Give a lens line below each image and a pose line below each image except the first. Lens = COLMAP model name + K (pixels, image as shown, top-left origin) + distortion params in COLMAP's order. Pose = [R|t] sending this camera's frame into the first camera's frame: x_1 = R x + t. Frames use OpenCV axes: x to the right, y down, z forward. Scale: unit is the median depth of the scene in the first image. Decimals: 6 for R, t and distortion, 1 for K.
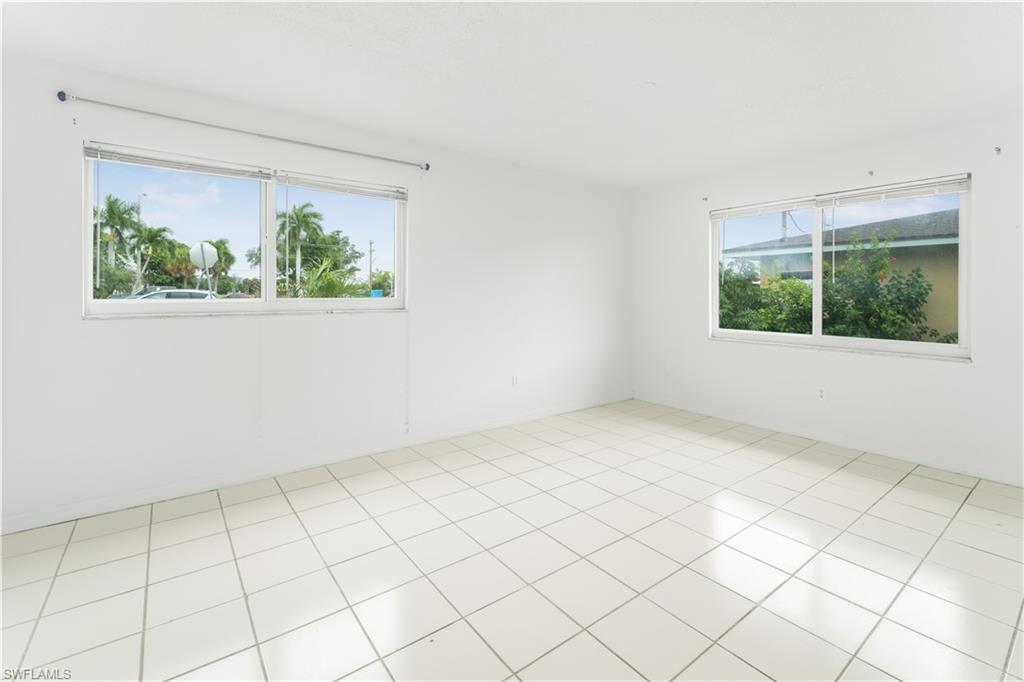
lens RADIAL K [[427.7, 0, 515.0], [0, 427.7, 293.6], [0, 0, 1]] dist [-0.009581, -0.001244]
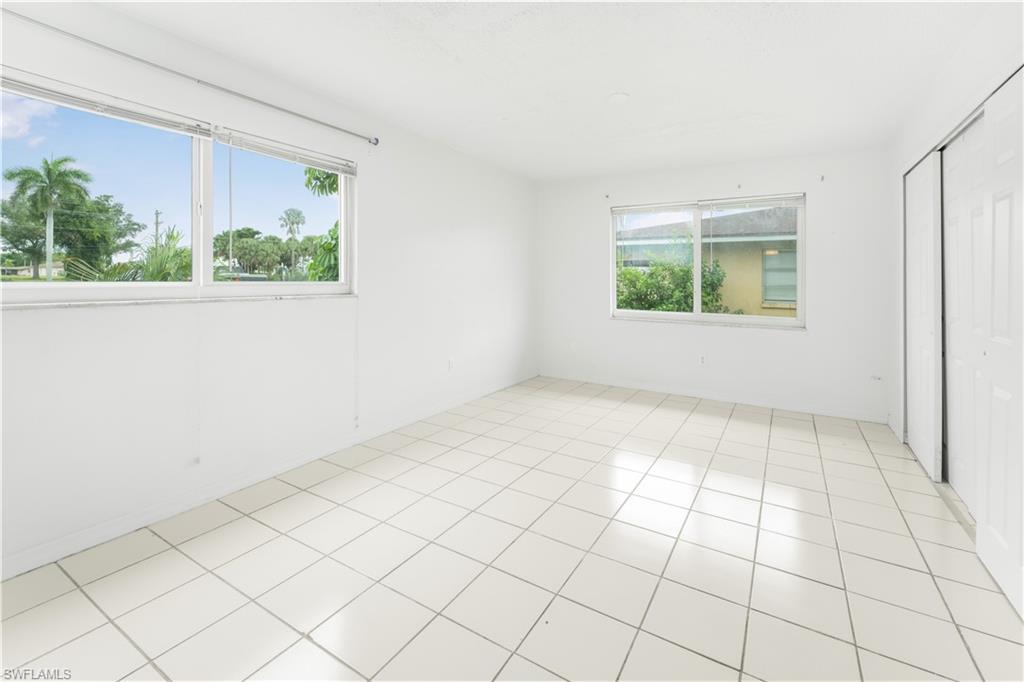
lens RADIAL K [[427.7, 0, 496.7], [0, 427.7, 274.5], [0, 0, 1]] dist [-0.009581, -0.001244]
pose [[0.938603, 0.010176, 0.344849, -0.238101], [-0.008396, 0.999943, -0.006653, -0.001469], [-0.344897, 0.003349, 0.938635, 0.029674]]
